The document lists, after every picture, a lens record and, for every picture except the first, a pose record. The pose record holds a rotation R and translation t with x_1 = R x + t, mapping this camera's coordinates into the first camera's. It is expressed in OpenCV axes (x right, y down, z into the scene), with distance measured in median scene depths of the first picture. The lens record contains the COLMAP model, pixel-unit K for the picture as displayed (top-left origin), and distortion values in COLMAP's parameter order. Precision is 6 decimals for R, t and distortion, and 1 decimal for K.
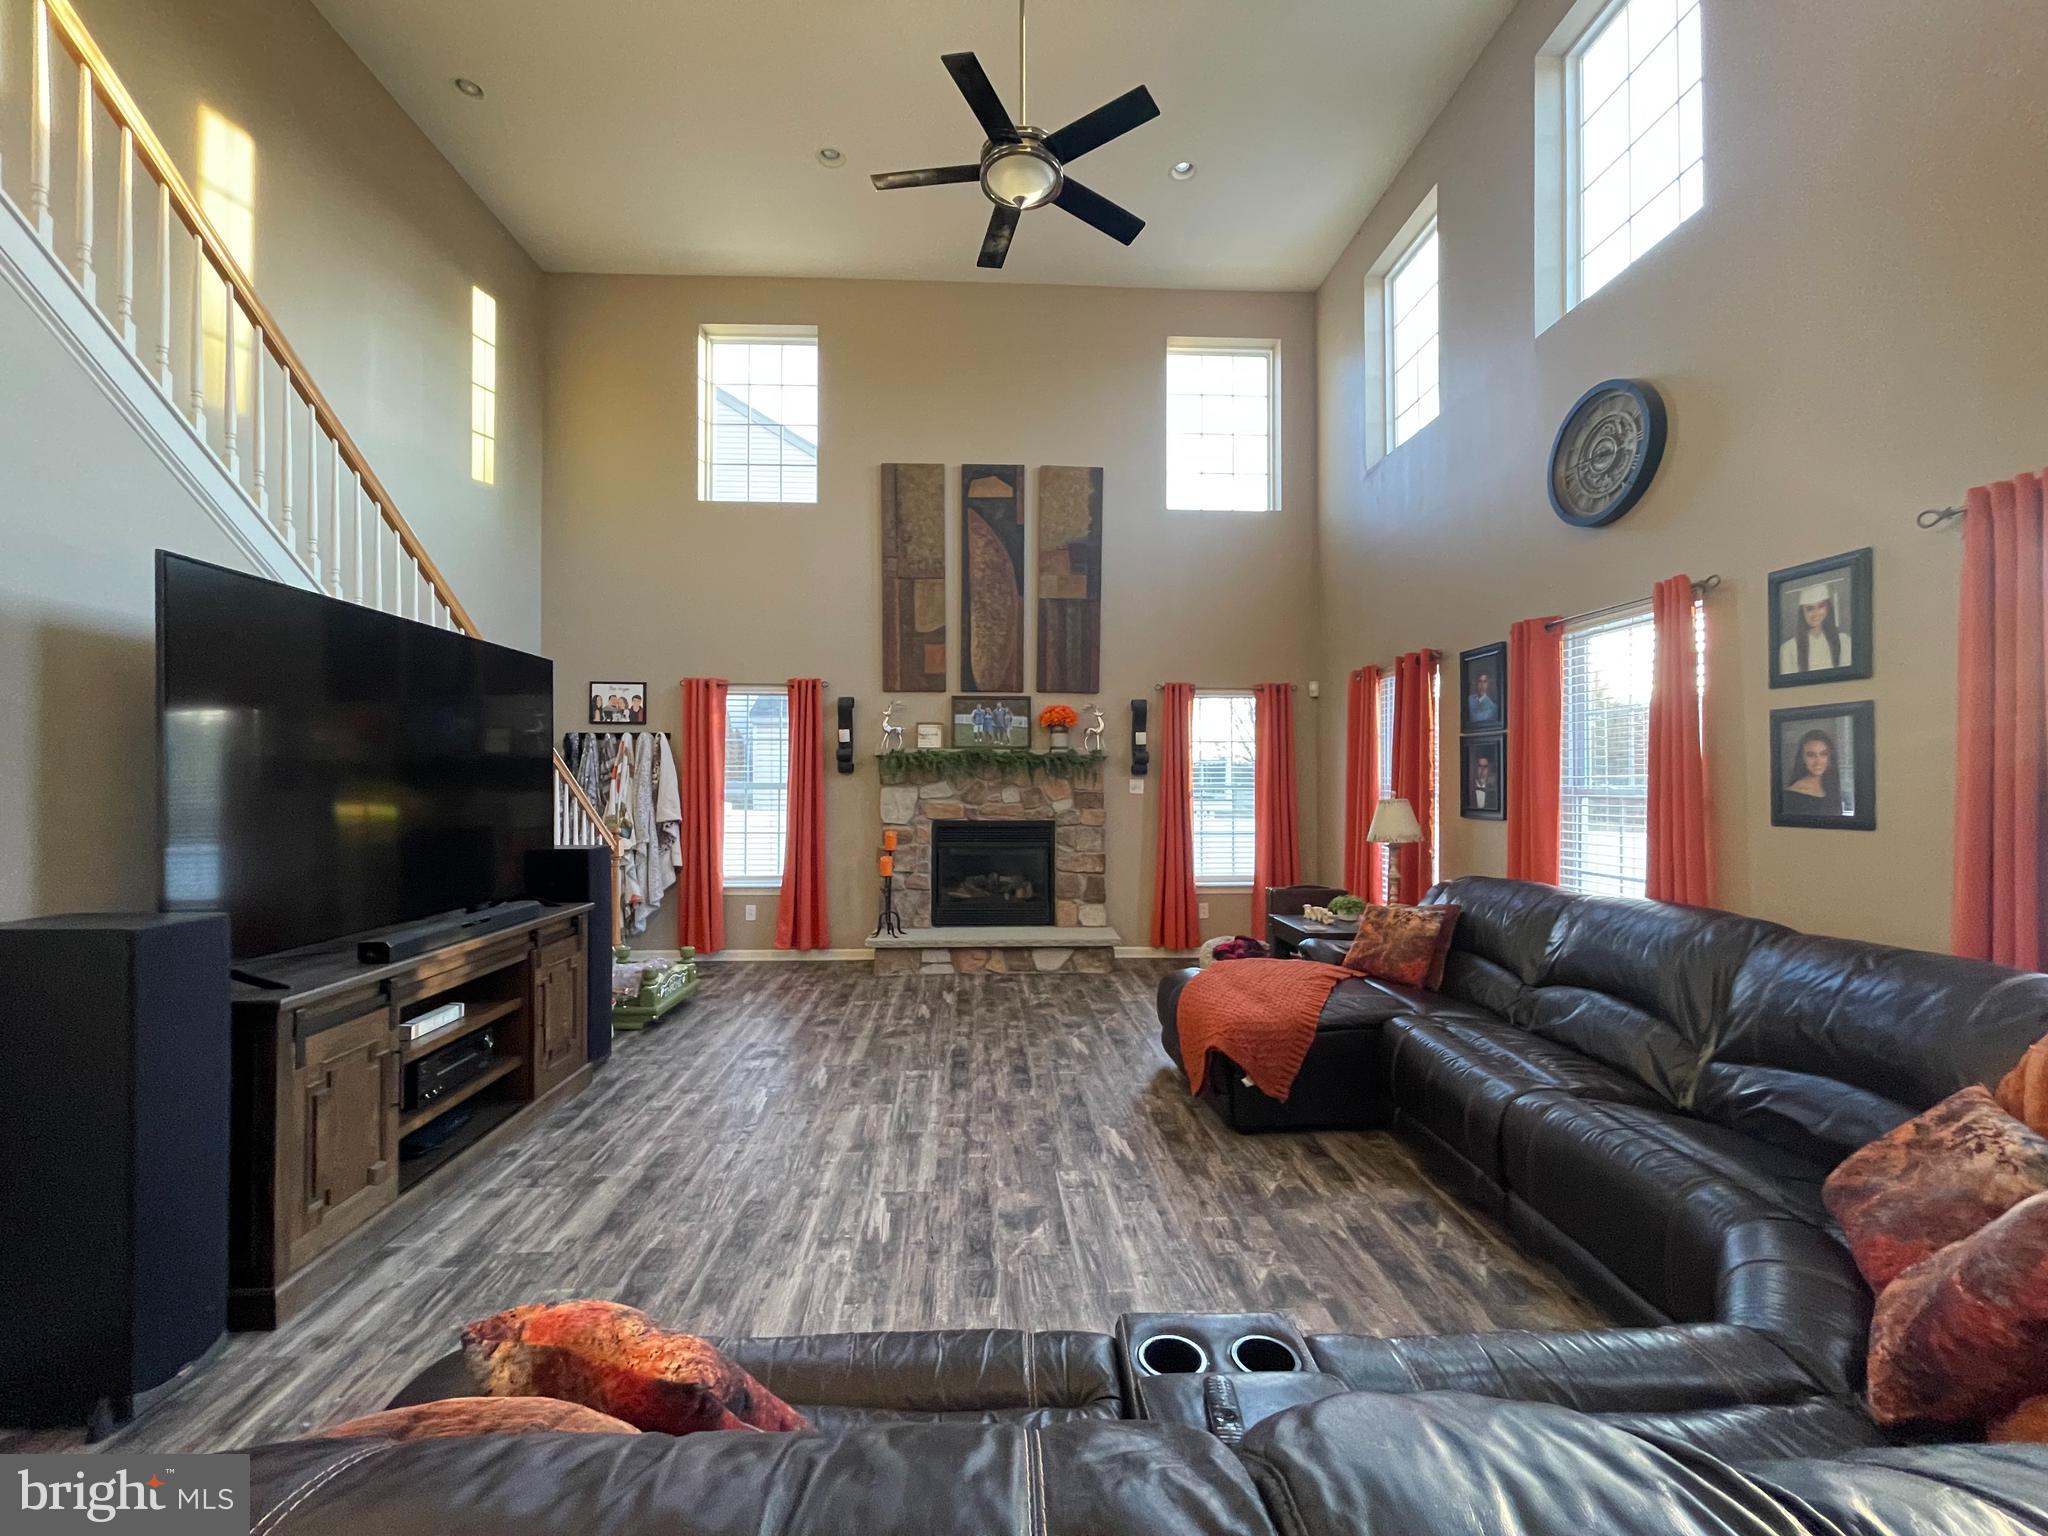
lens RADIAL K [[822.8, 0, 1014.6], [0, 822.8, 774.2], [0, 0, 1]] dist [-0.001135, -0.000016]
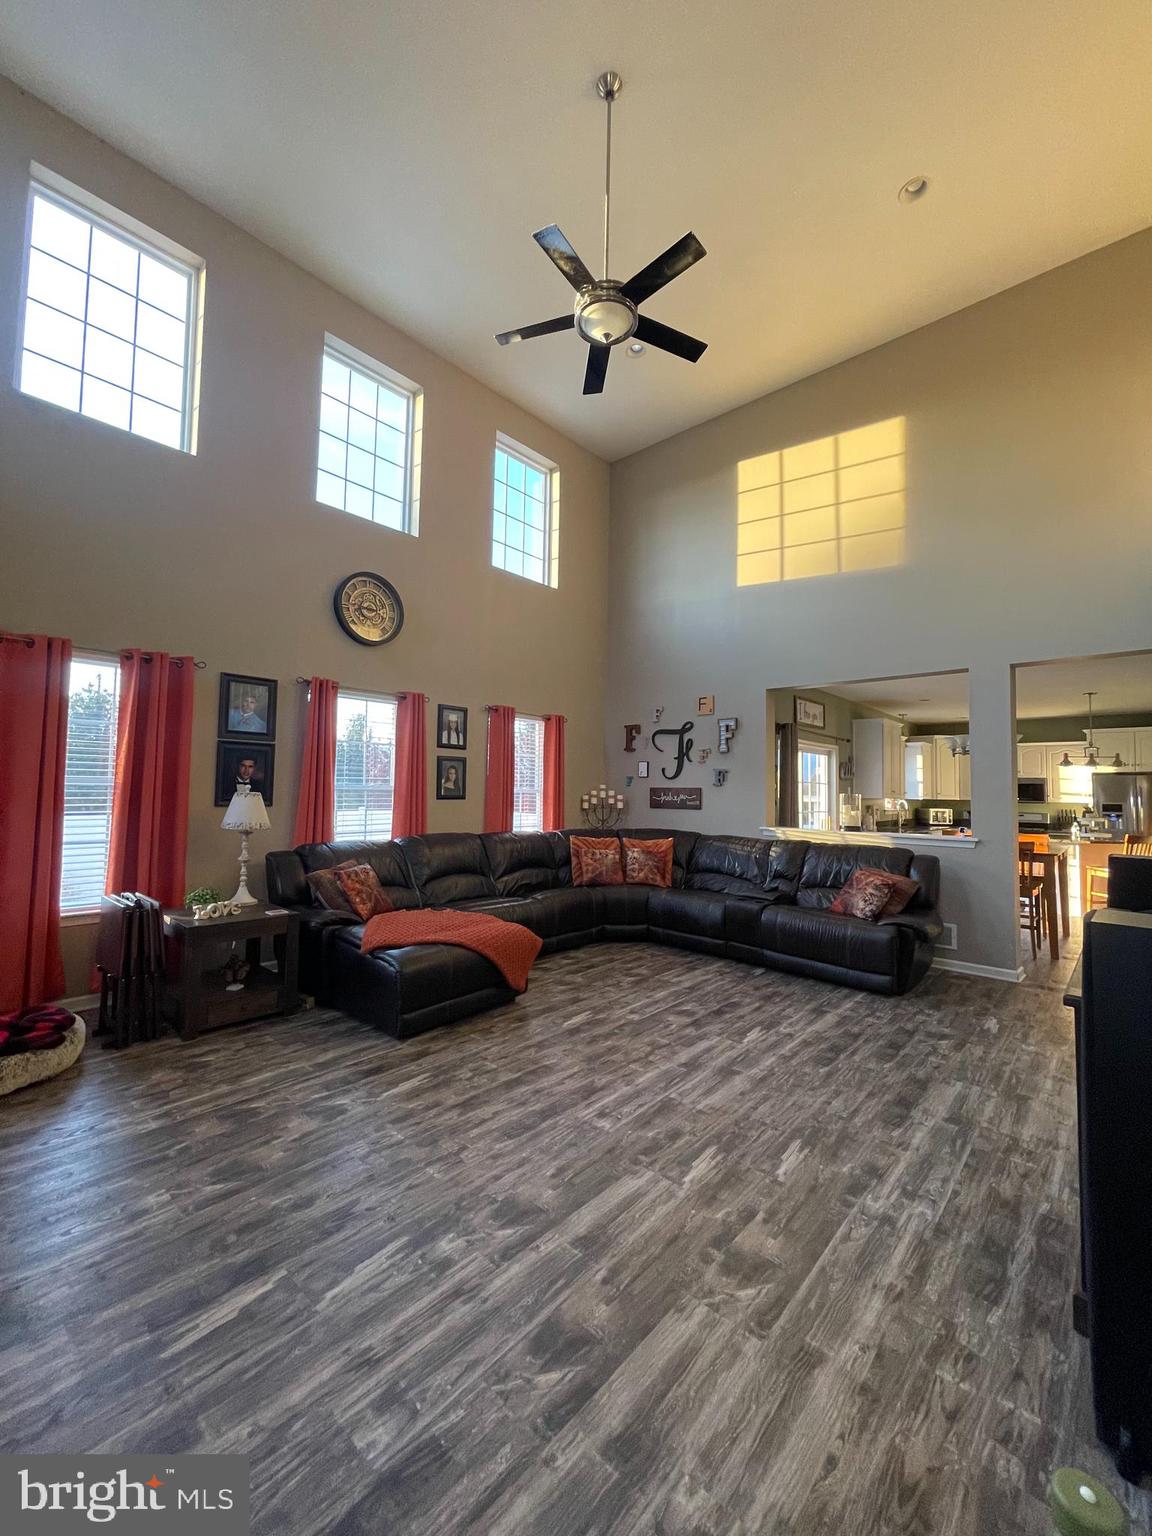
lens RADIAL K [[617.1, 0, 571.8], [0, 617.1, 760.5], [0, 0, 1]] dist [-0.001135, -0.000016]
pose [[-0.704904, 0.023466, 0.708914, -0.763252], [-0.023266, 0.998150, -0.056174, 0.037670], [-0.708921, -0.056091, -0.703054, 2.039277]]
